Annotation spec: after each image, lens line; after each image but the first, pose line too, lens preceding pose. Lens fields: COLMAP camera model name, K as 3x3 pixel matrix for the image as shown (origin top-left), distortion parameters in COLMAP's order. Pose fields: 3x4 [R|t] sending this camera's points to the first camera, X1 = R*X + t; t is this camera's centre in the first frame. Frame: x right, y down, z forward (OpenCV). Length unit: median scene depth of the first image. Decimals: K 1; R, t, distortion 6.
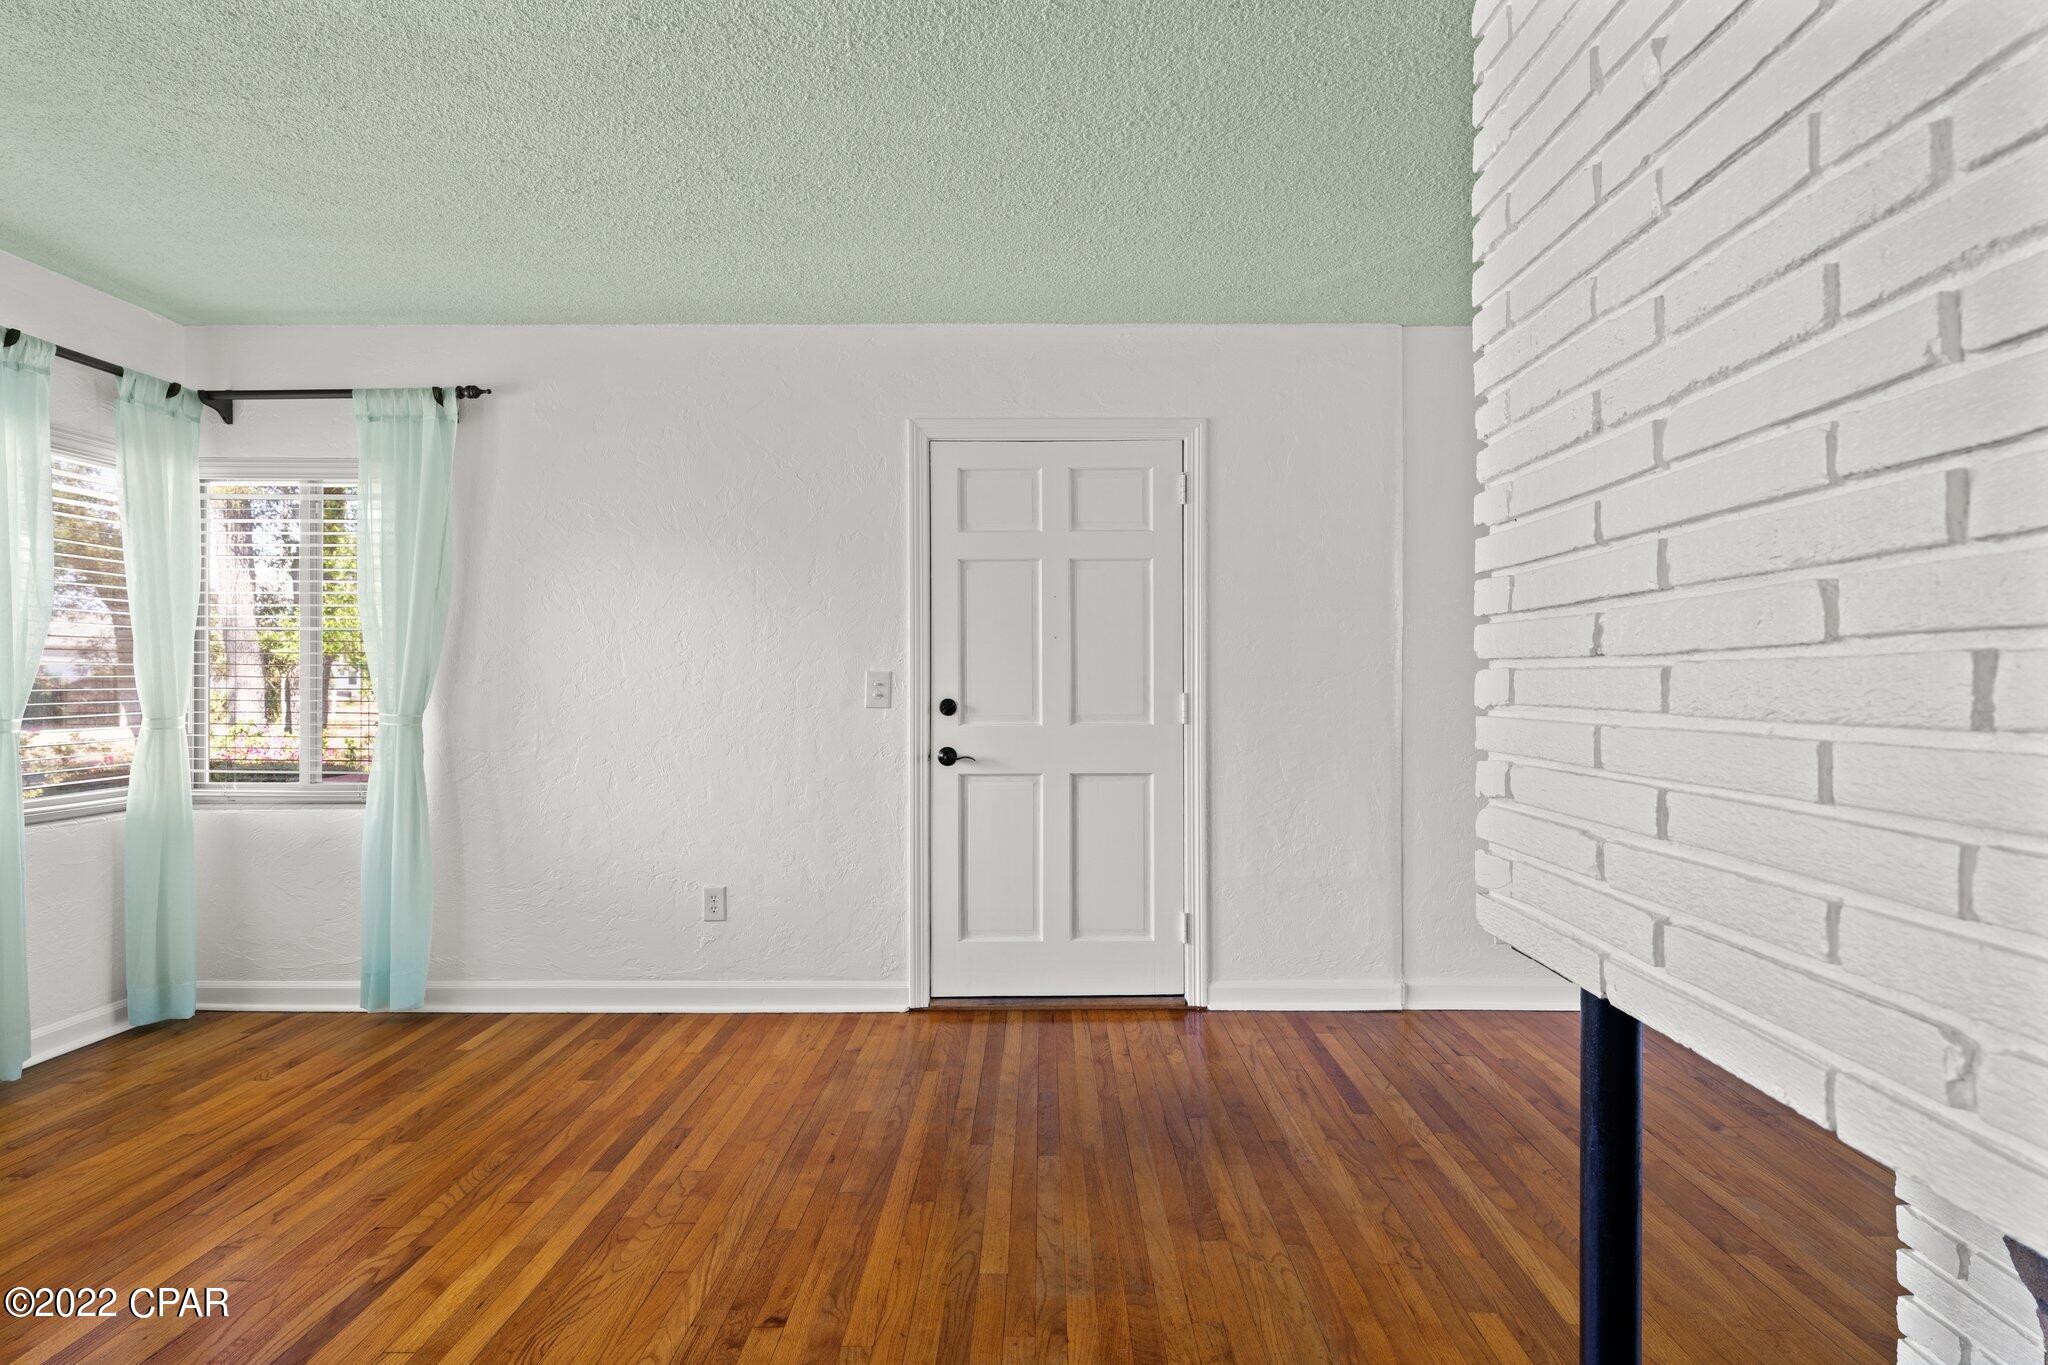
lens RADIAL K [[1141.4, 0, 1026.8], [0, 1141.4, 678.8], [0, 0, 1]] dist [0.003123, 0.000356]
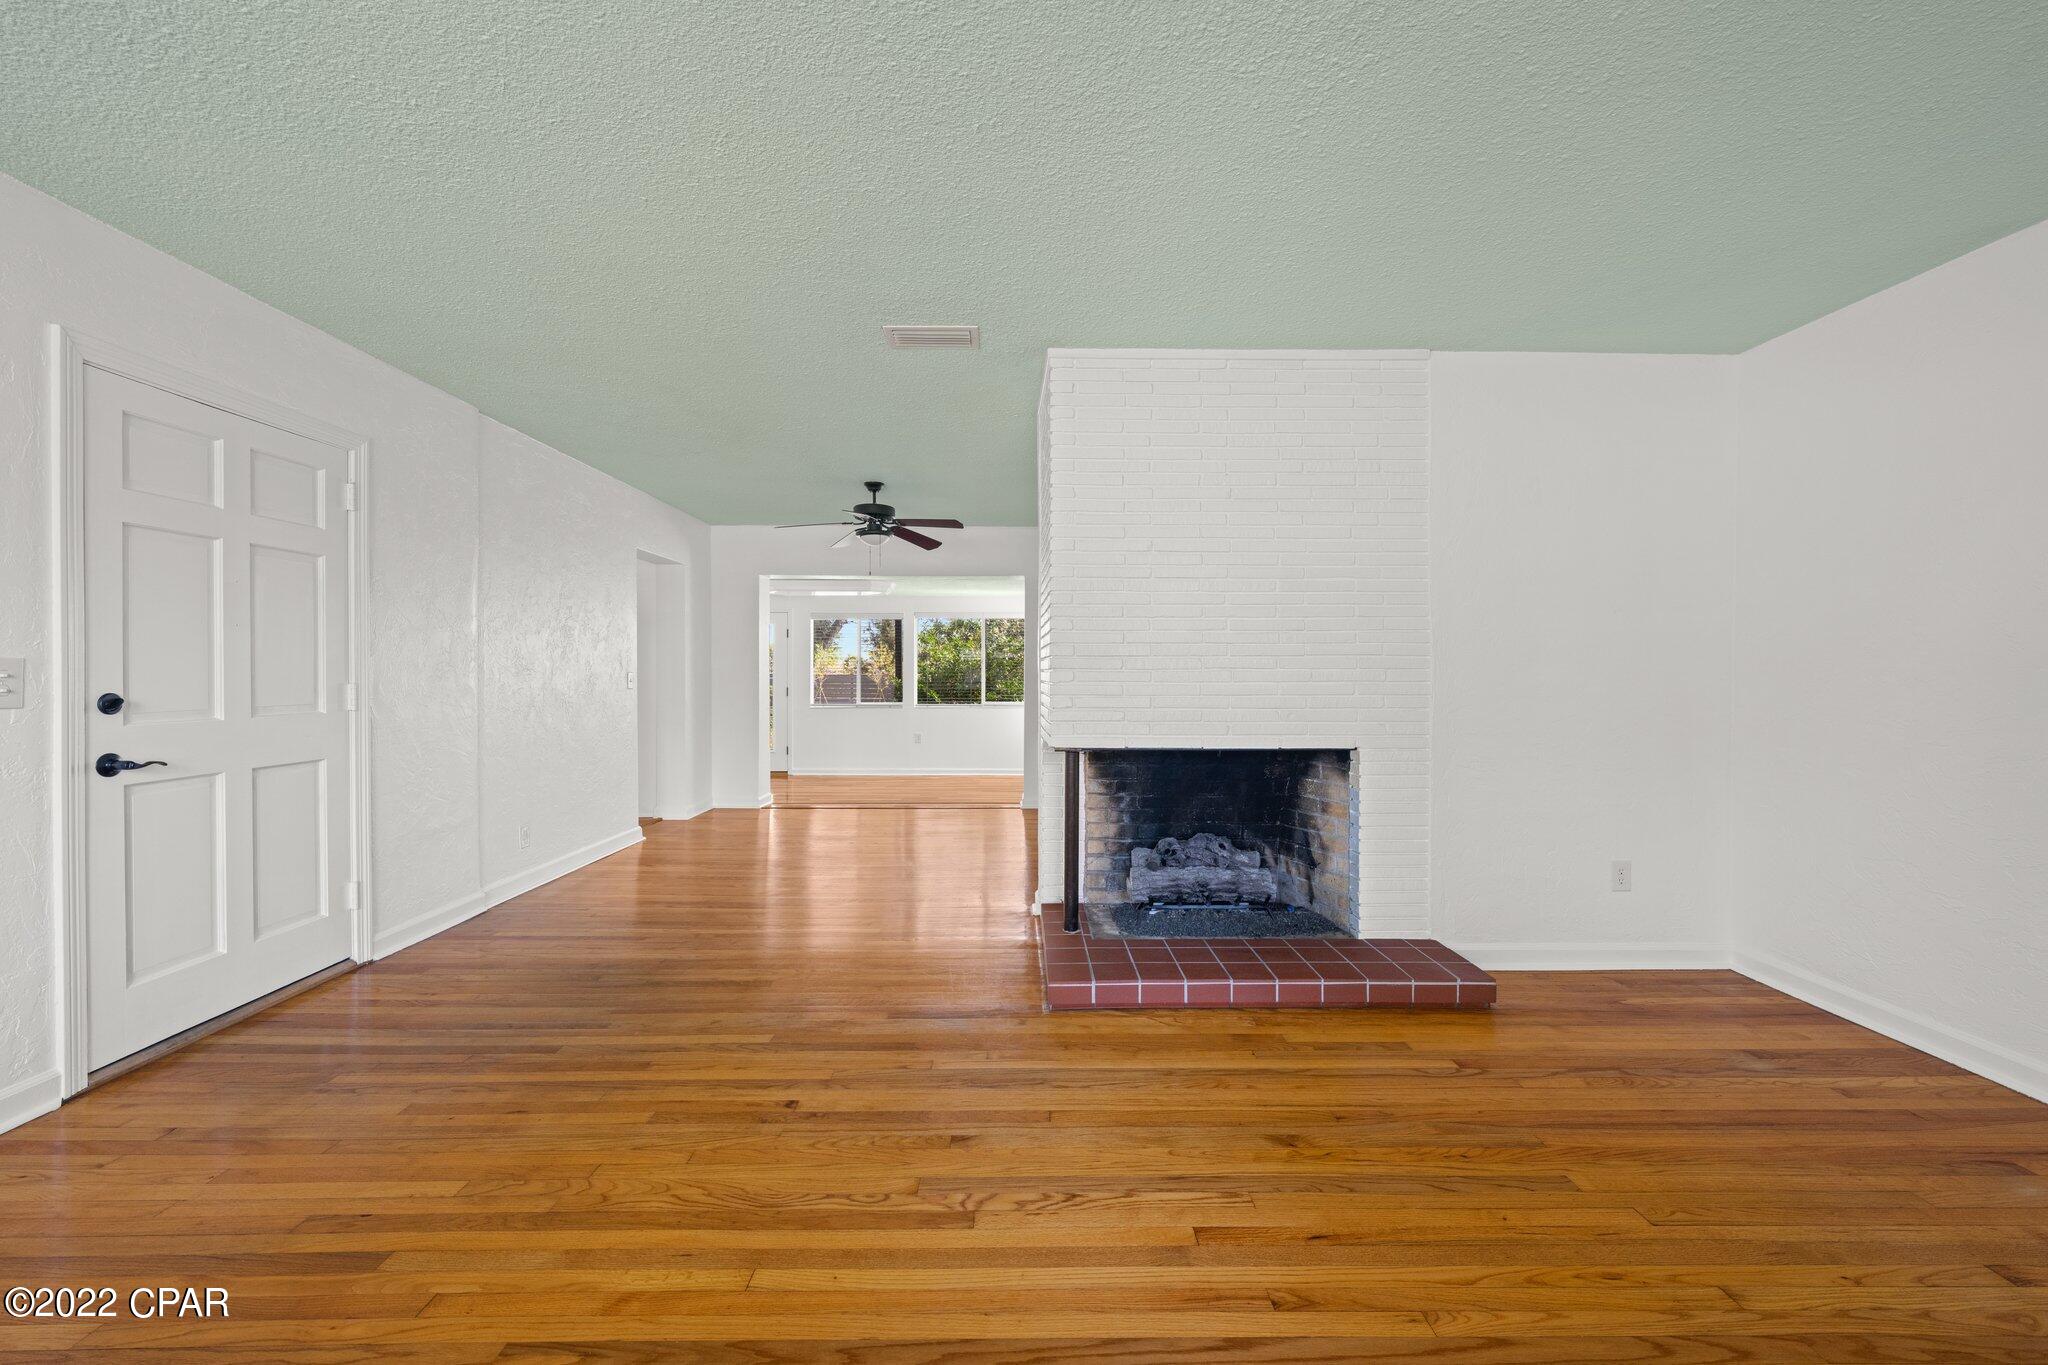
lens RADIAL K [[814.1, 0, 1025.5], [0, 814.1, 680.0], [0, 0, 1]] dist [-0.002661, -0.000120]
pose [[-0.028767, -0.008408, 0.999551, -0.660708], [-0.005653, 0.999950, 0.008249, -0.000132], [-0.999570, -0.005414, -0.028813, 0.374590]]
